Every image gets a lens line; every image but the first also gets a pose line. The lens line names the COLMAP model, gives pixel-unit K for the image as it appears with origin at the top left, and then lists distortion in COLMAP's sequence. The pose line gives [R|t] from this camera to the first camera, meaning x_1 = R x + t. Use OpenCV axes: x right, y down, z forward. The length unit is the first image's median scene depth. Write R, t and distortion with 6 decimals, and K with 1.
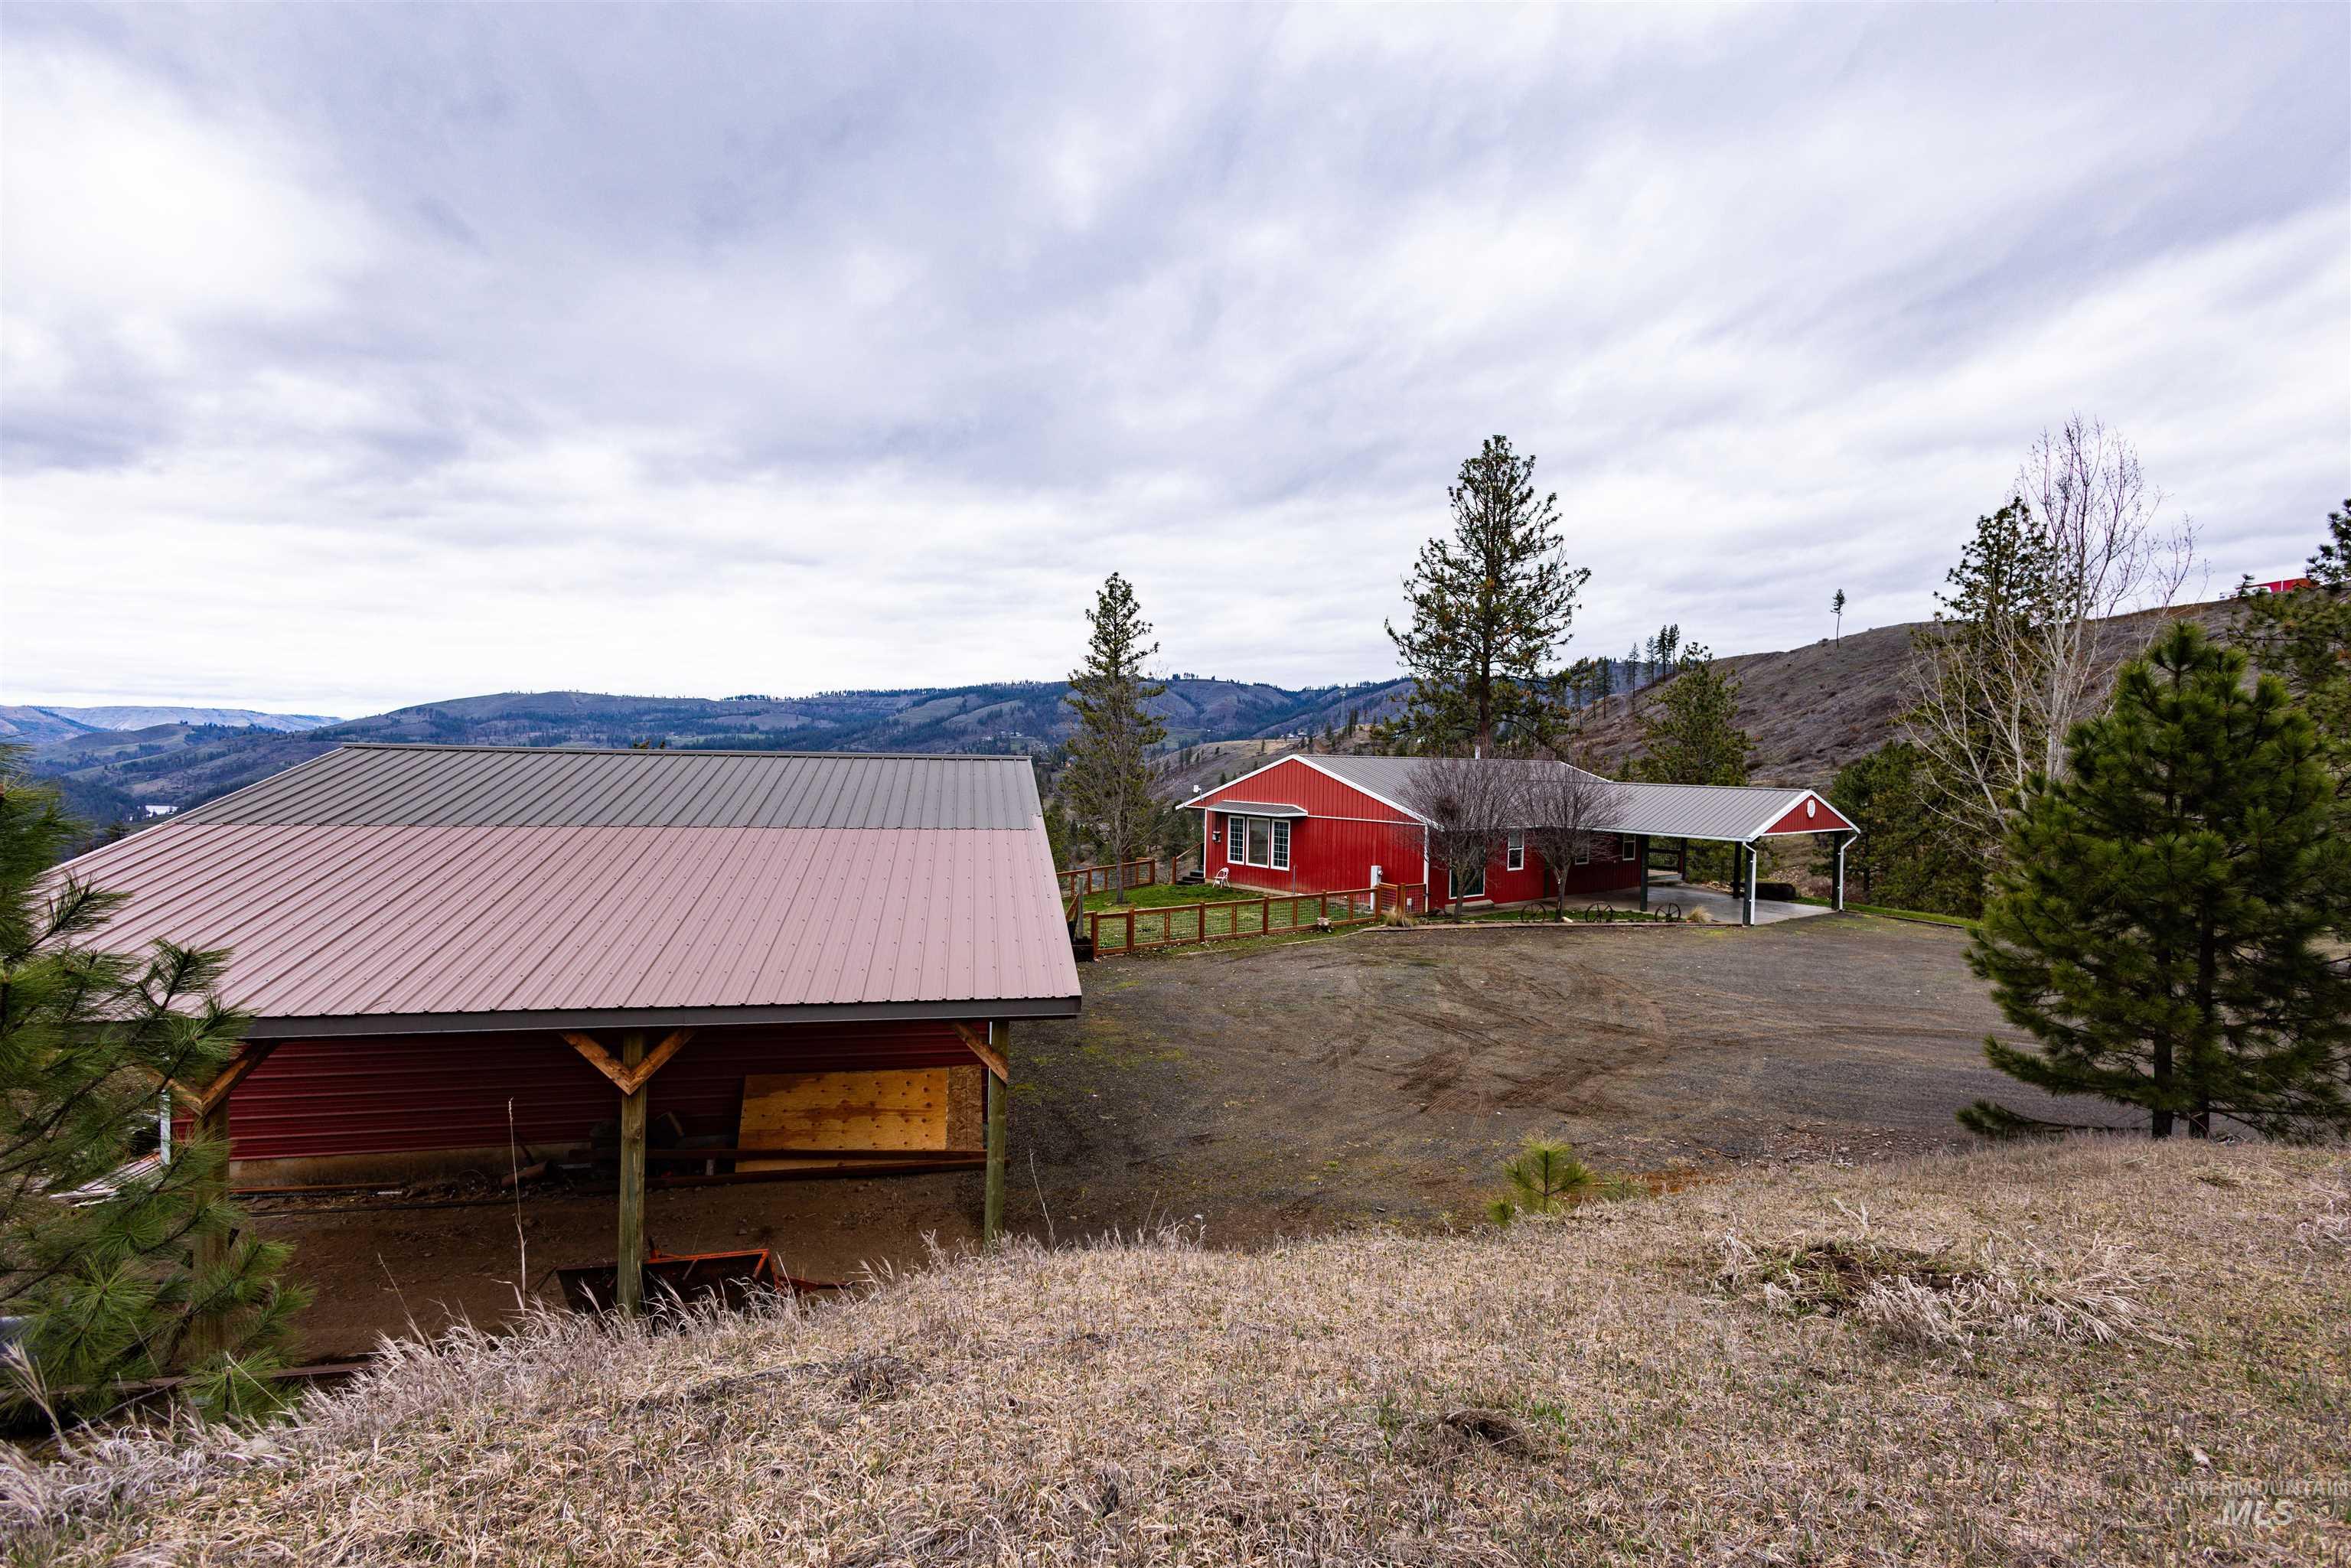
lens RADIAL K [[1068.3, 0, 1183.1], [0, 1068.3, 782.0], [0, 0, 1]] dist [0.005353, -0.001766]
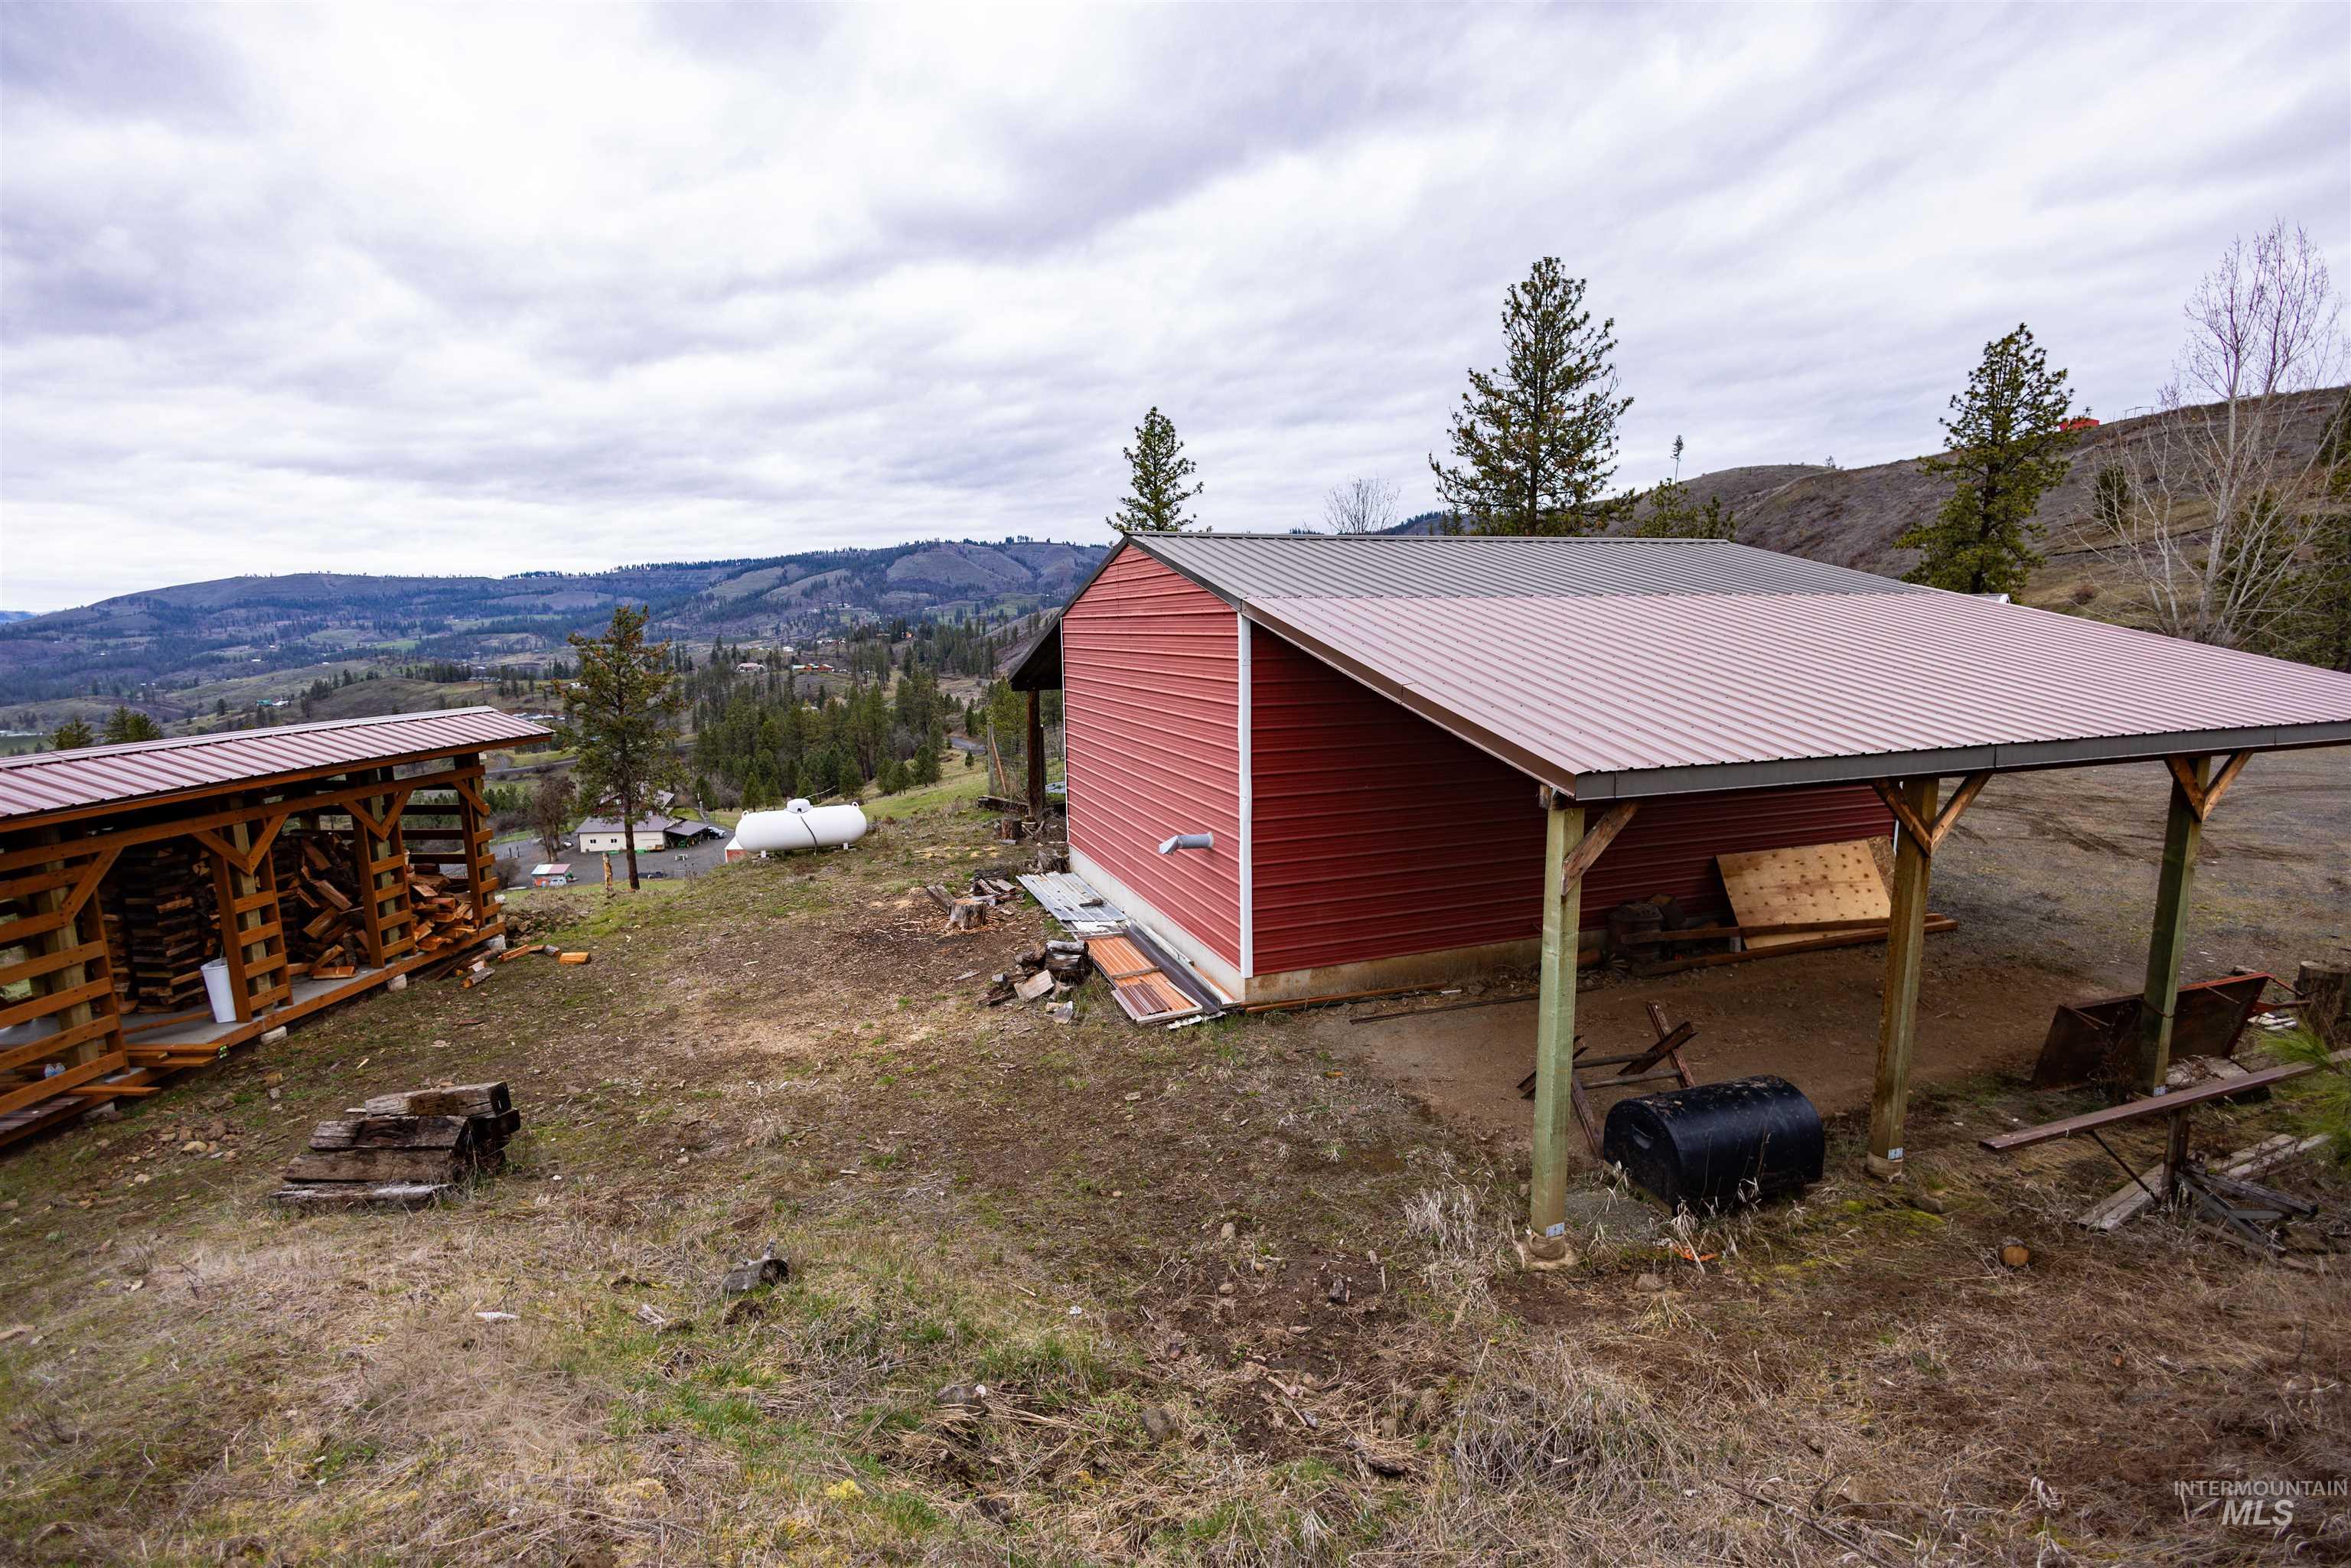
lens RADIAL K [[1068.3, 0, 1180.9], [0, 1068.3, 790.6], [0, 0, 1]] dist [0.005353, -0.001766]
pose [[0.988699, -0.057310, 0.138524, -0.192378], [0.038257, 0.989903, 0.136488, 0.012040], [-0.144948, -0.129646, 0.980909, 0.023464]]
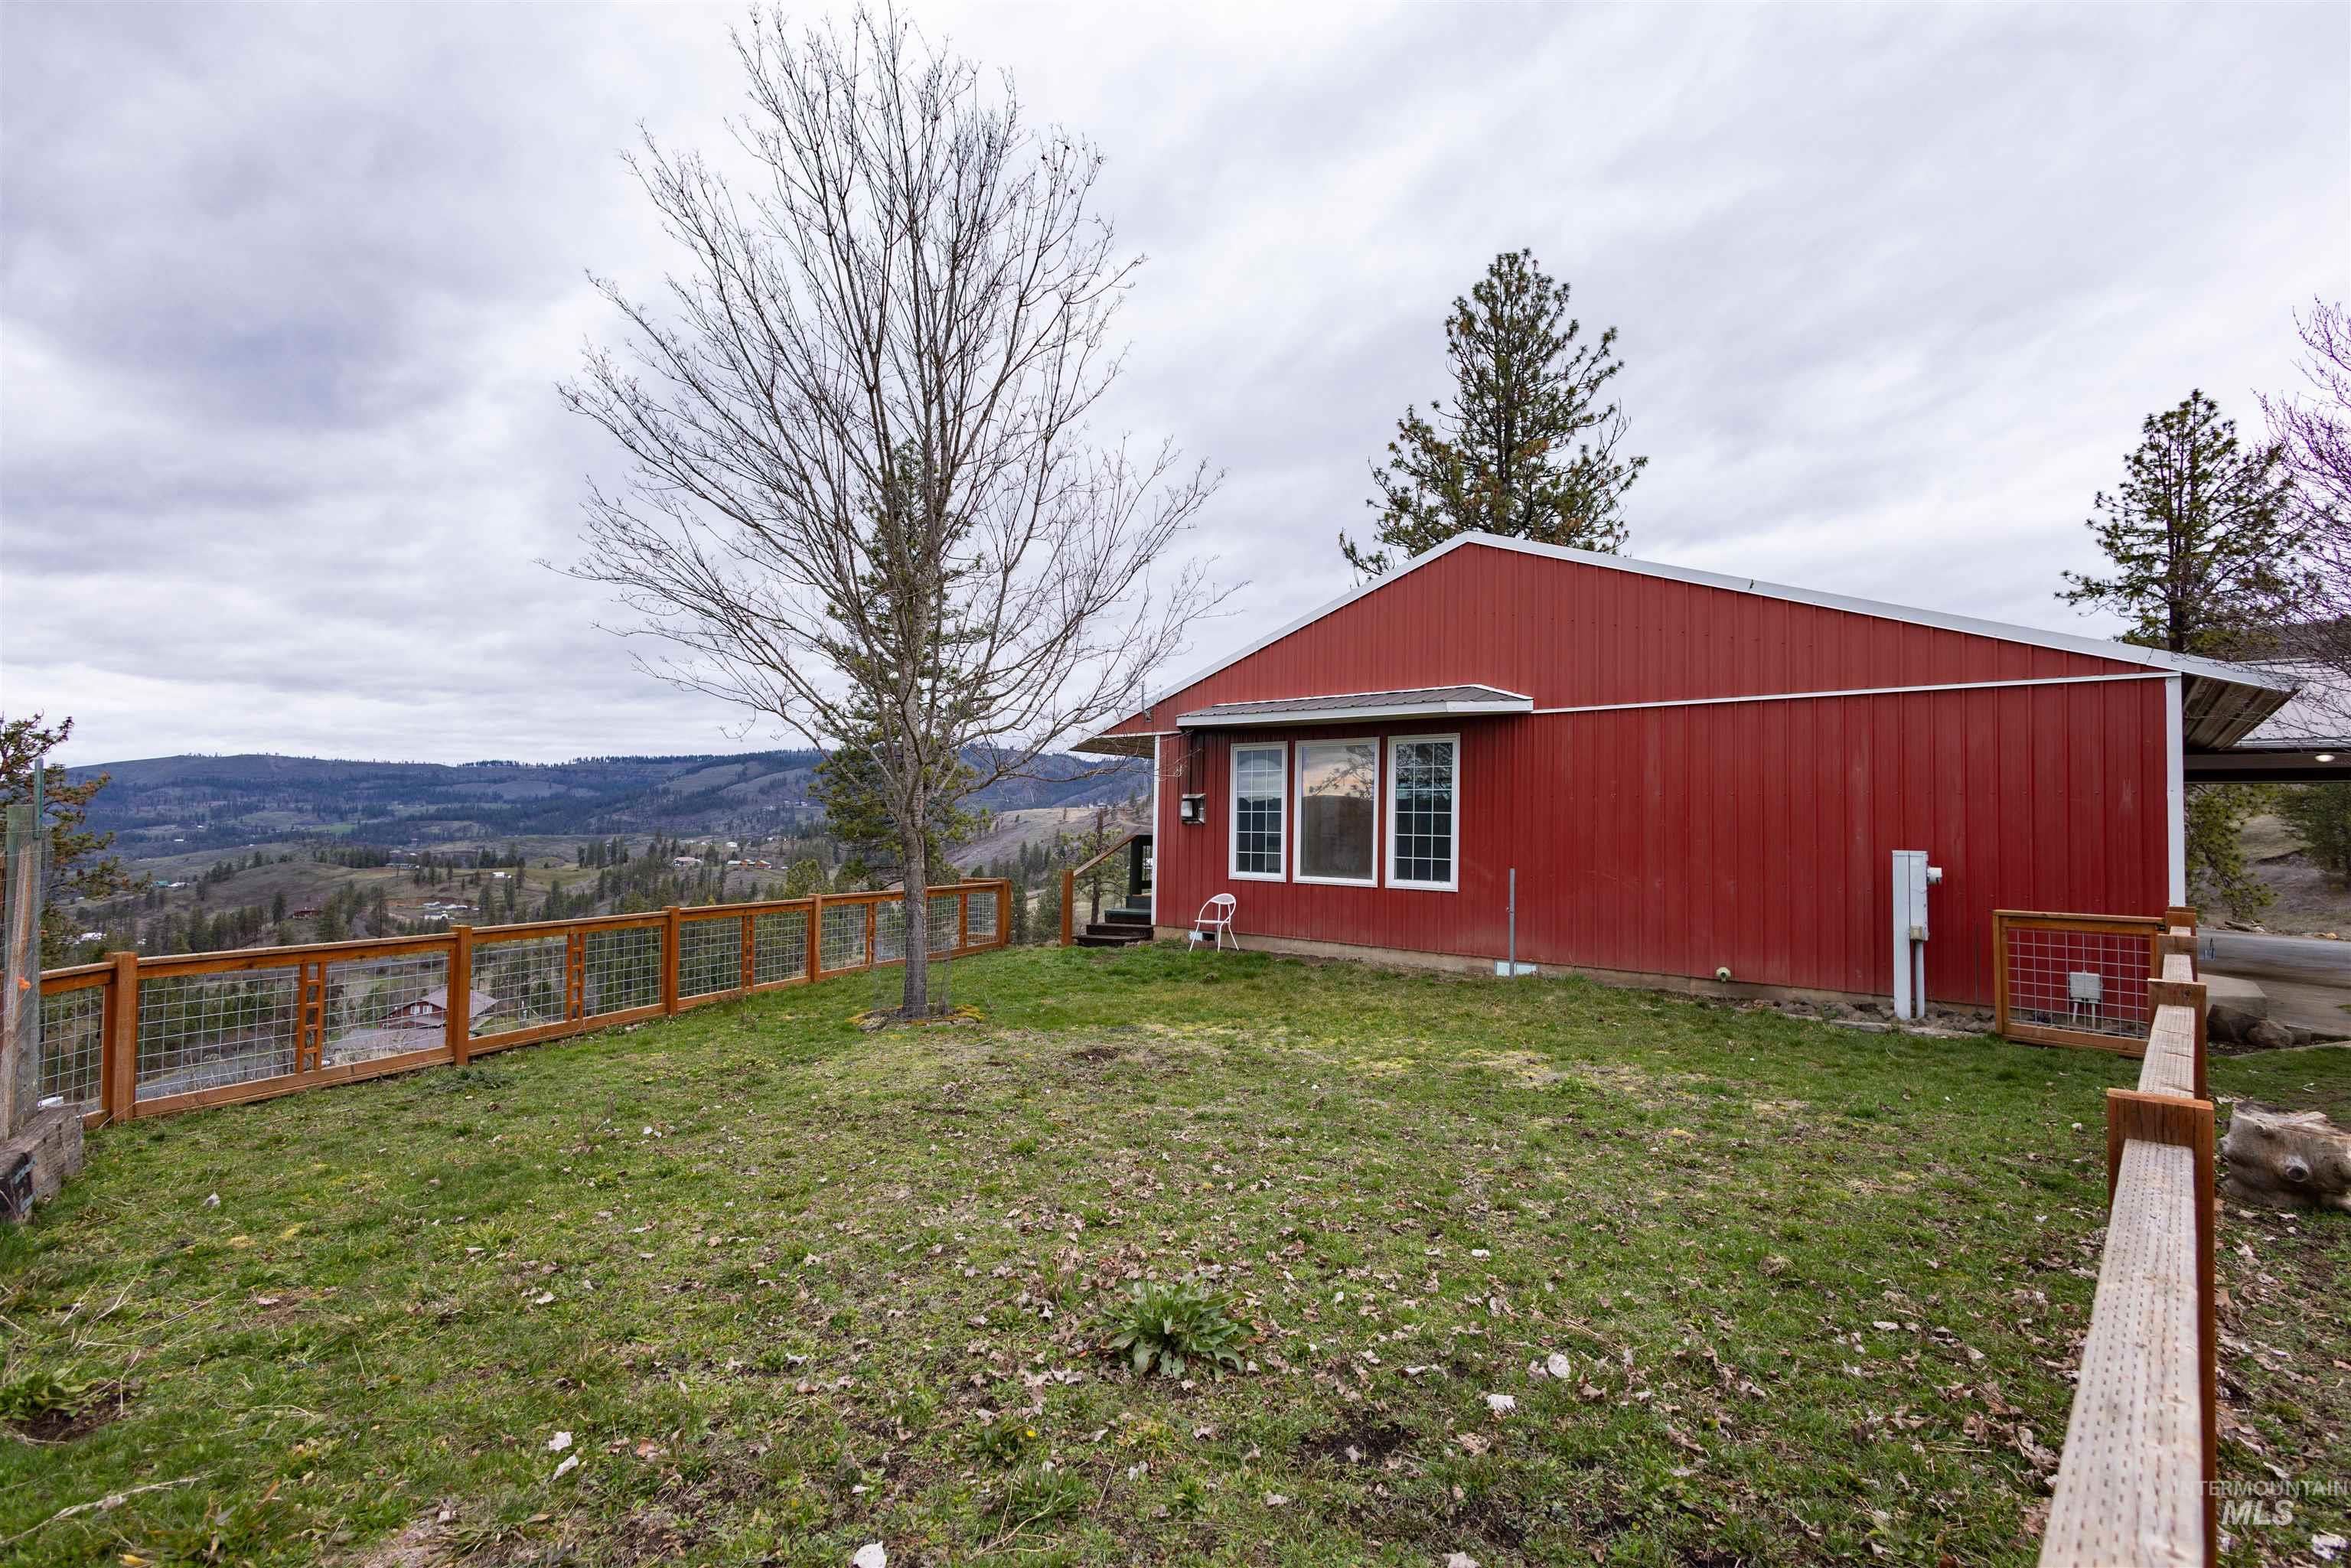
lens RADIAL K [[1068.3, 0, 1188.2], [0, 1068.3, 794.7], [0, 0, 1]] dist [0.005353, -0.001766]
pose [[0.981636, 0.003999, 0.190720, -0.023786], [0.006347, 0.998542, -0.053605, 0.039648], [-0.190656, 0.053831, 0.980180, 0.392590]]
